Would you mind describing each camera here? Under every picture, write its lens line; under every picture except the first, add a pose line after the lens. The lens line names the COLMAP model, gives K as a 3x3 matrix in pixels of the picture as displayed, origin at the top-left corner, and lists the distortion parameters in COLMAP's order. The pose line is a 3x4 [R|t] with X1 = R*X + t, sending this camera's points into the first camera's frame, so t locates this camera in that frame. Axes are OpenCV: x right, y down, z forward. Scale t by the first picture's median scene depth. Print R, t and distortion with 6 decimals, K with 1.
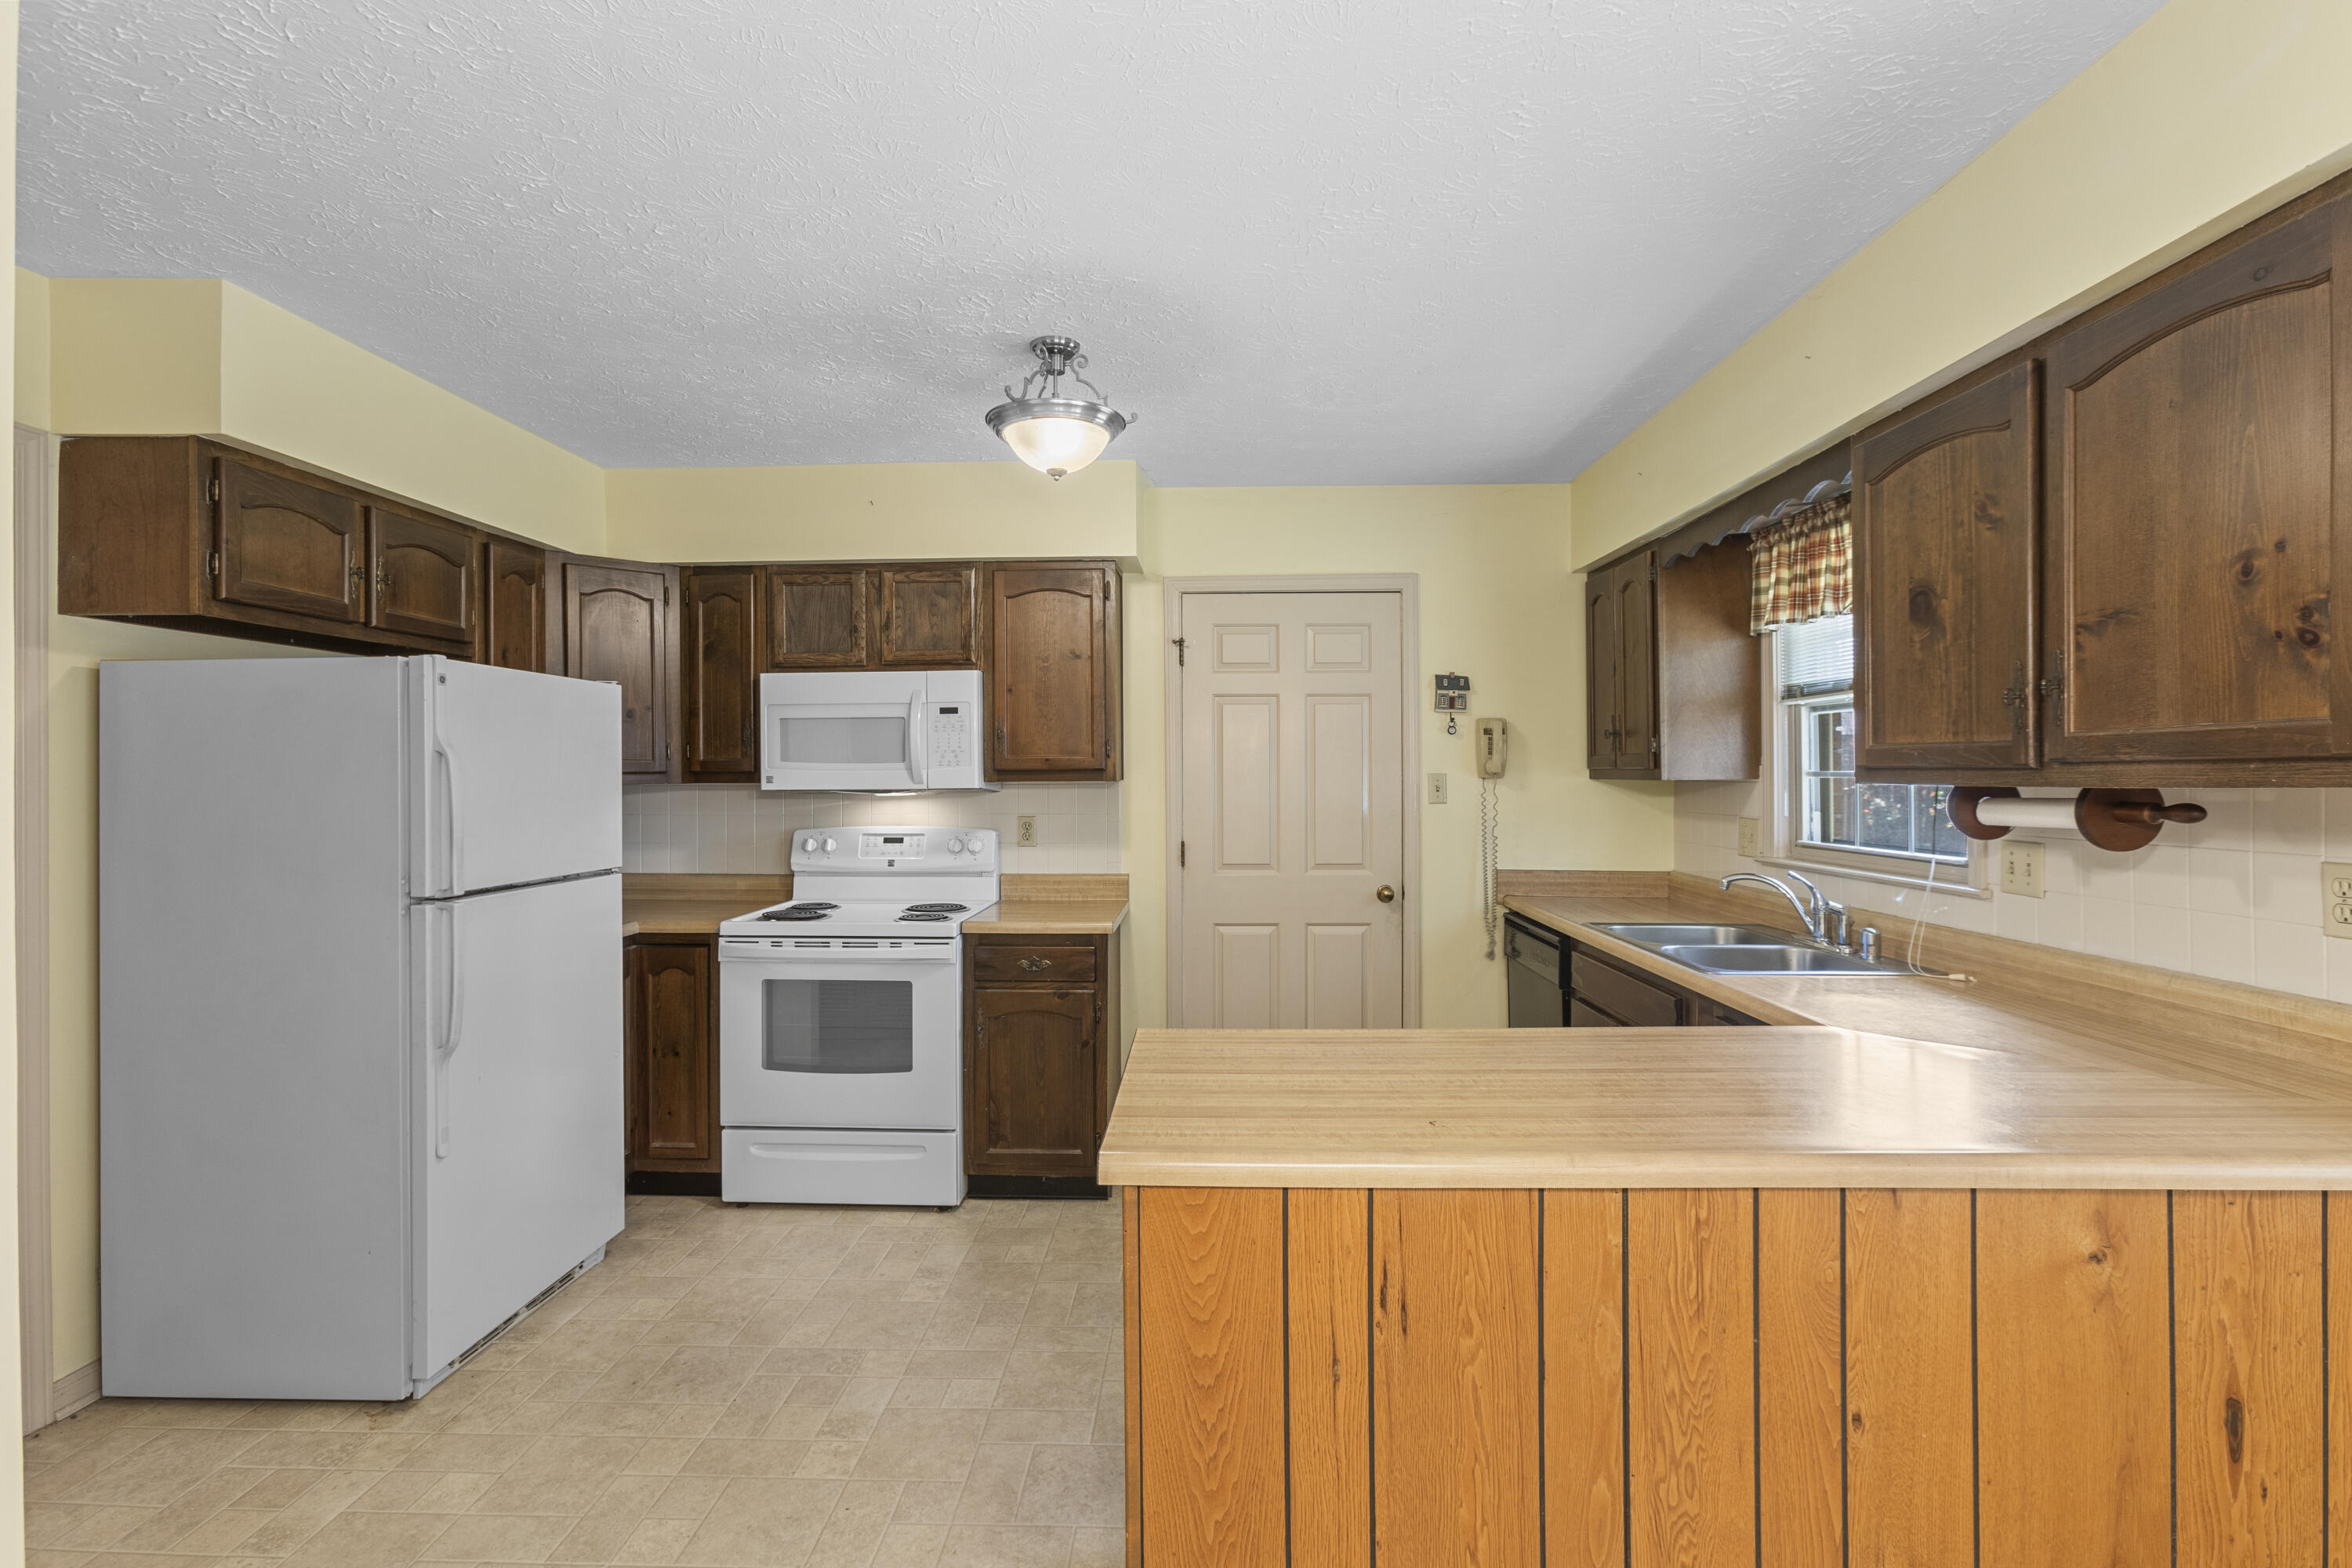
lens RADIAL K [[1041.7, 0, 1204.0], [0, 1041.7, 778.3], [0, 0, 1]] dist [-0.007414, 0.004356]
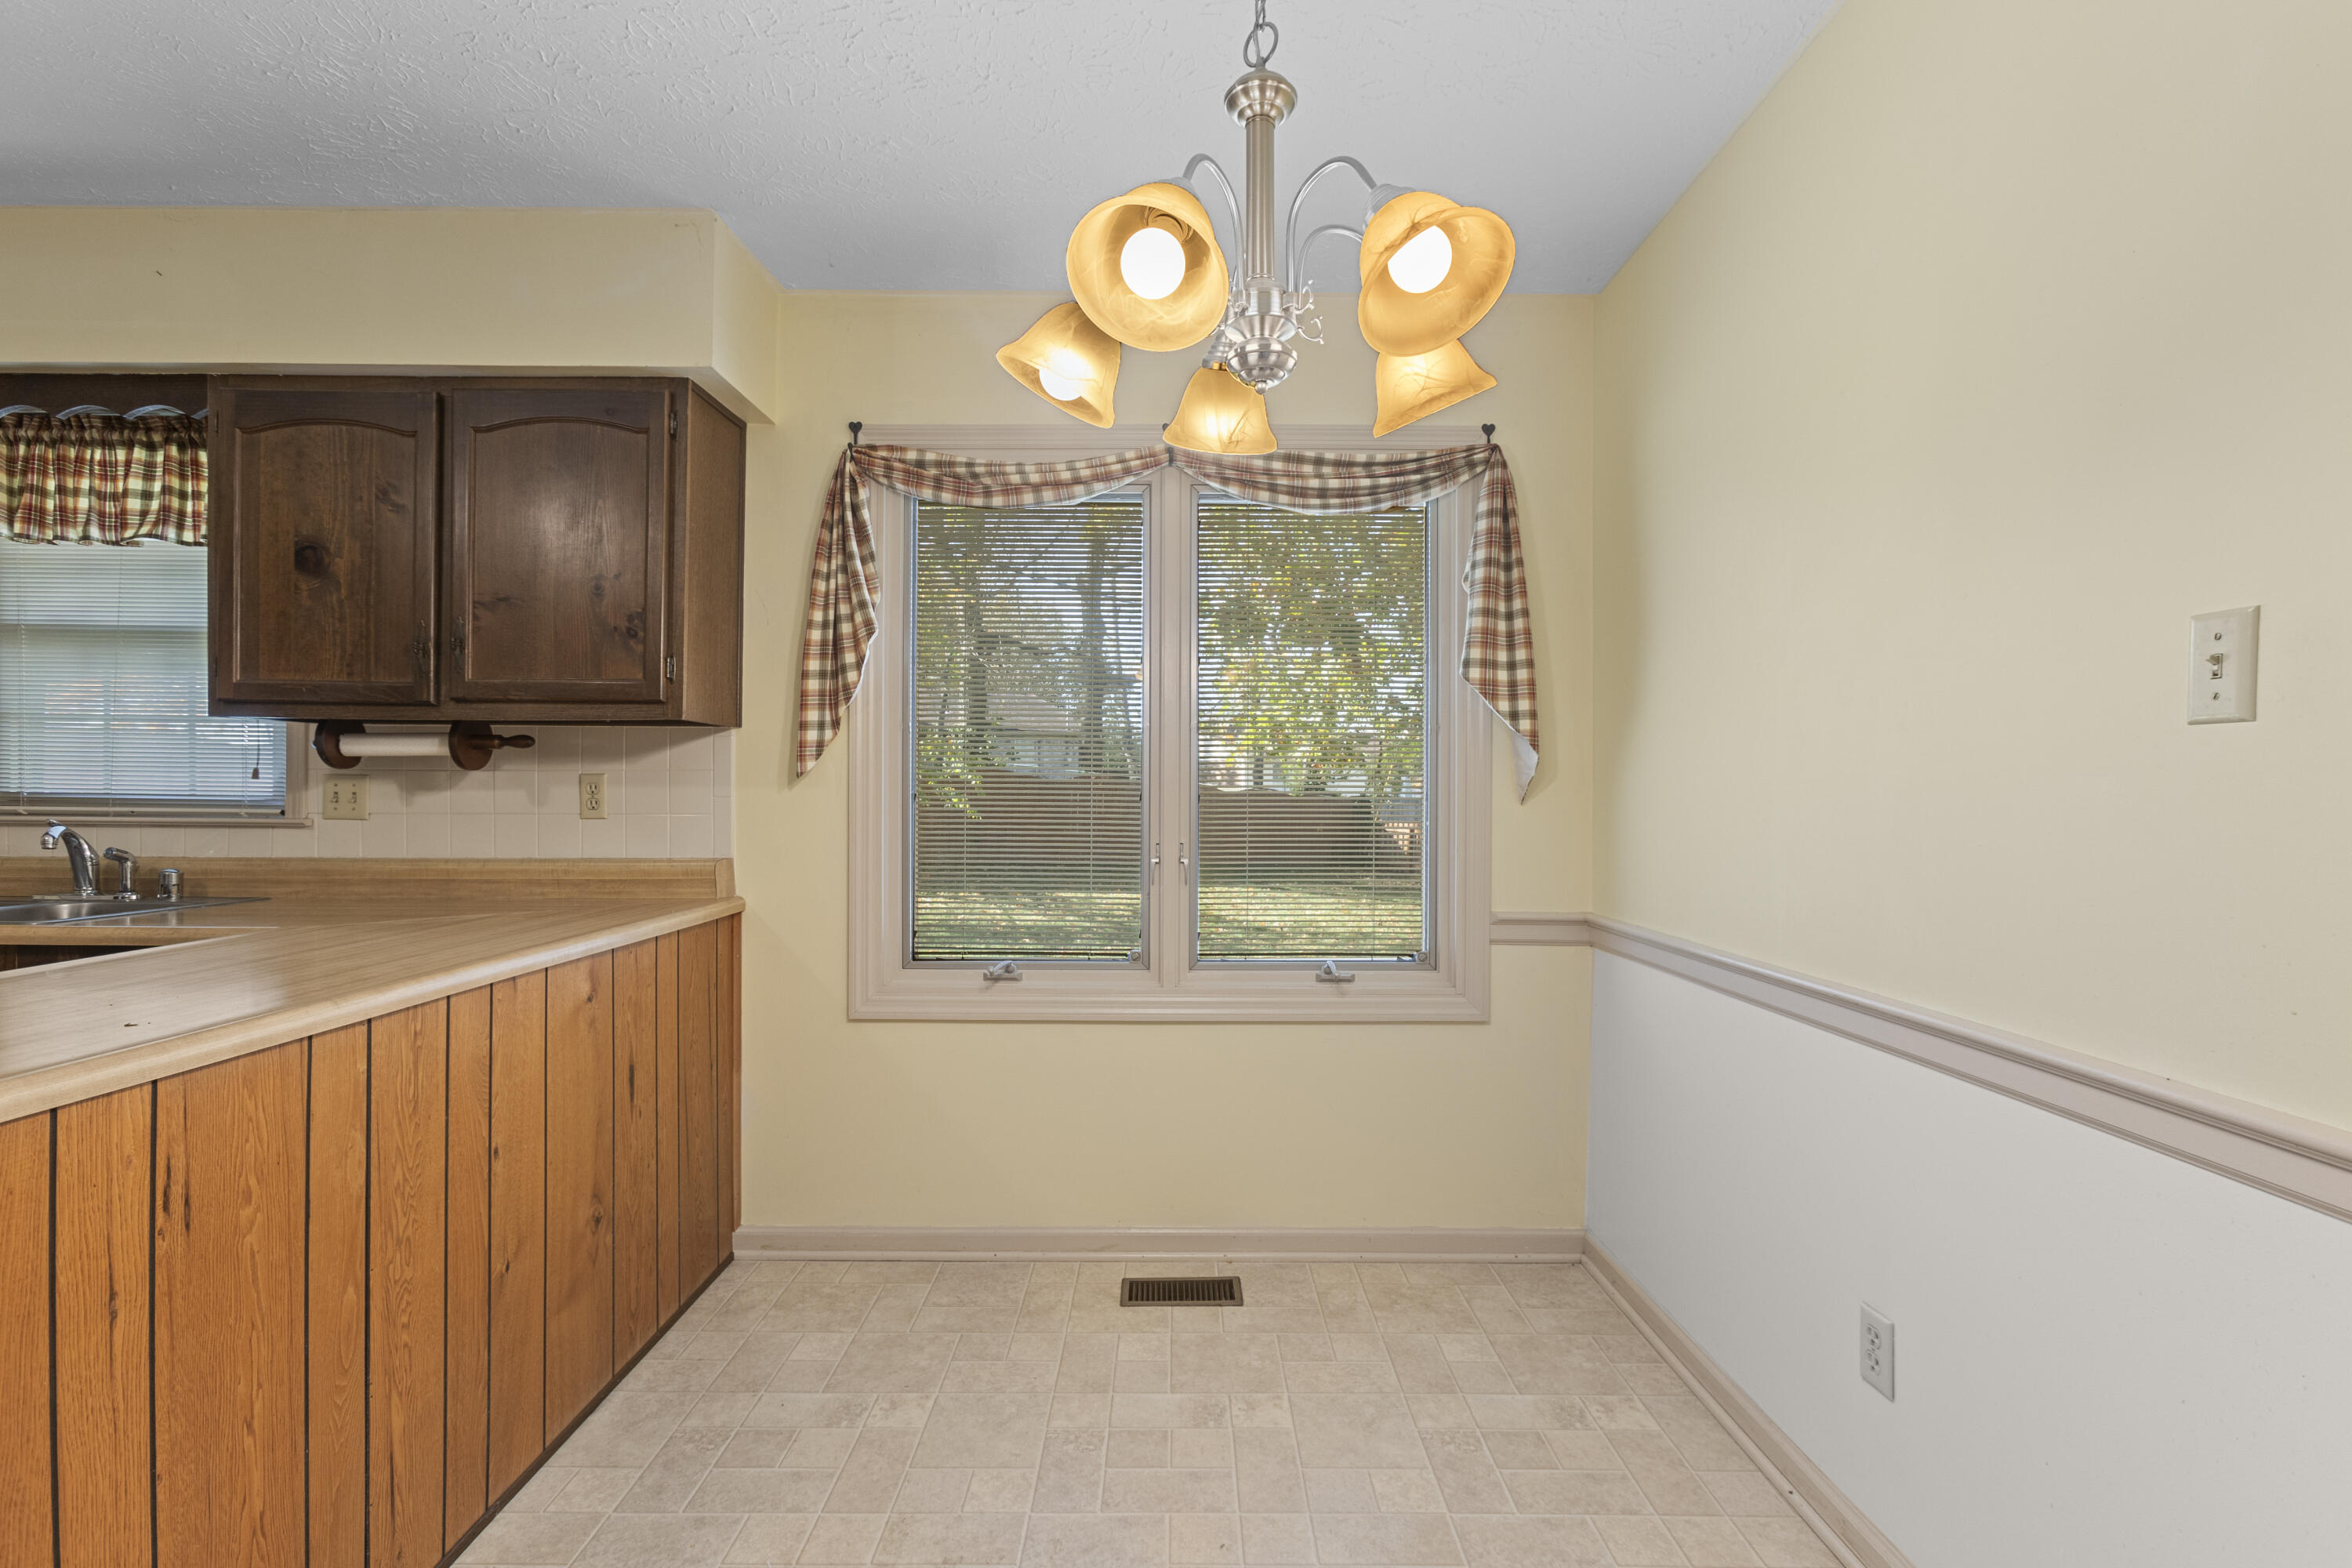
lens RADIAL K [[1041.7, 0, 1144.5], [0, 1041.7, 799.5], [0, 0, 1]] dist [-0.007414, 0.004356]
pose [[-0.009960, -0.000305, 0.999950, -0.461577], [-0.006078, 0.999981, 0.000244, 0.092599], [-0.999932, -0.006076, -0.009961, 0.102528]]
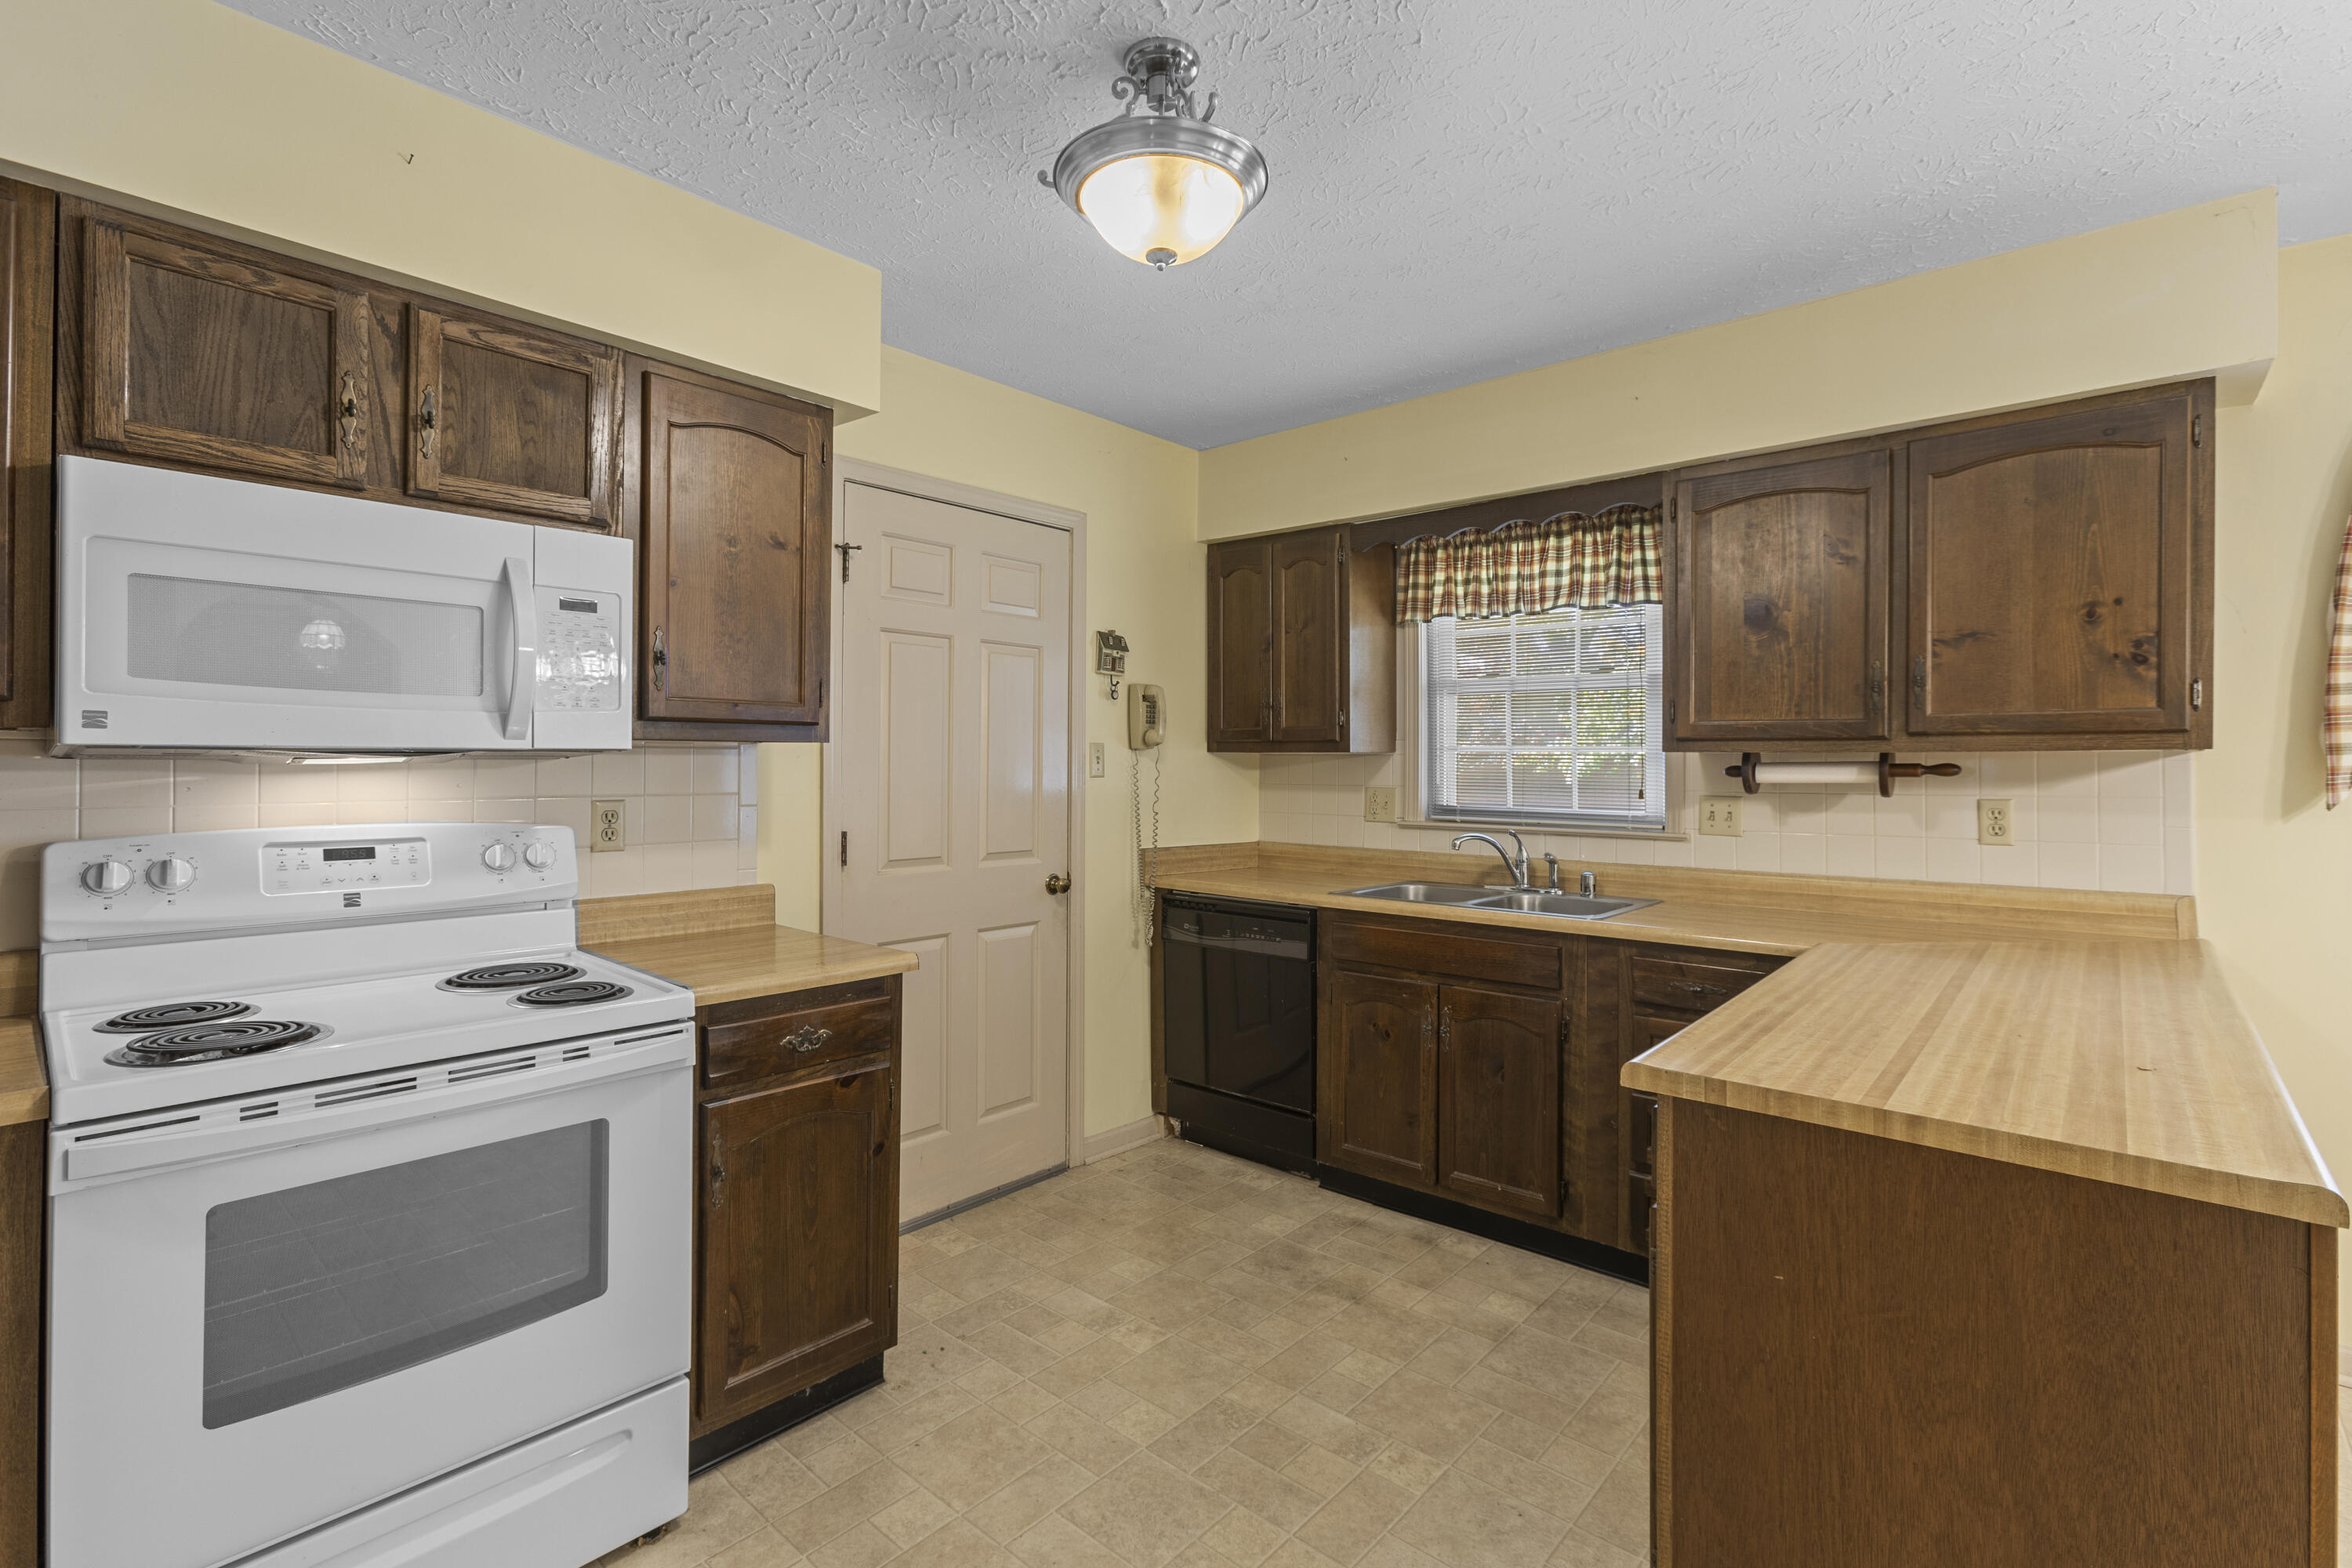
lens RADIAL K [[1041.7, 0, 1175.7], [0, 1041.7, 755.4], [0, 0, 1]] dist [-0.007414, 0.004356]
pose [[0.651750, 0.012664, 0.758328, -0.788786], [-0.005976, 0.999915, -0.011563, 0.030790], [-0.758410, 0.003004, 0.651771, 0.722811]]
